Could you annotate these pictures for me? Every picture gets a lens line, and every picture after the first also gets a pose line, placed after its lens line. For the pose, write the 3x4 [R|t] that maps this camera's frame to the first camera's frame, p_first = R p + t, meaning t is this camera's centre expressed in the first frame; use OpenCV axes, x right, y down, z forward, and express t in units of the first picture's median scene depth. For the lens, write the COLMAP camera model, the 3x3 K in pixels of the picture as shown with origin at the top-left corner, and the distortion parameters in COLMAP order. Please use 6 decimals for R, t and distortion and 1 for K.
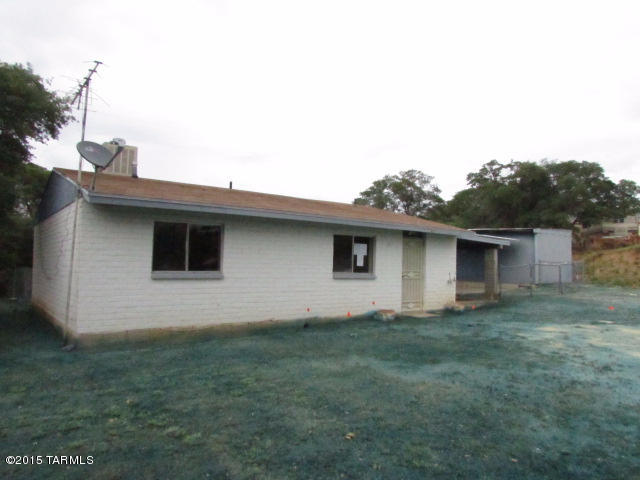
lens RADIAL K [[455.7, 0, 308.9], [0, 455.7, 240.6], [0, 0, 1]] dist [-0.004068, -0.000710]
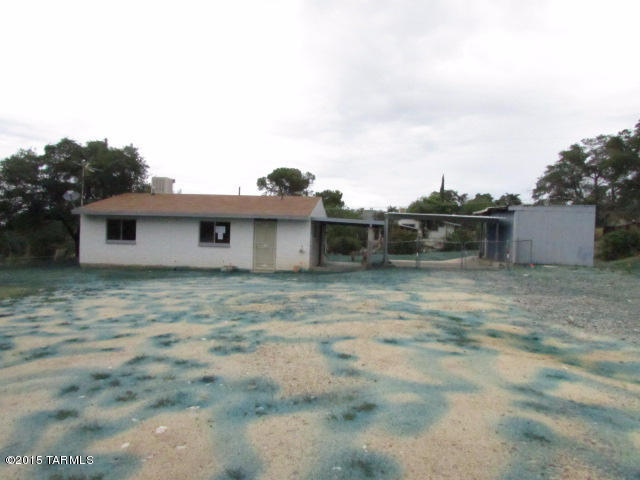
lens RADIAL K [[462.1, 0, 320.0], [0, 462.1, 240.0], [0, 0, 1]] dist [-0.008877, -0.004277]
pose [[0.736838, 0.009506, -0.676002, 1.441947], [0.021597, 0.999060, 0.037590, 0.001244], [0.675724, -0.042297, 0.735940, -0.014760]]
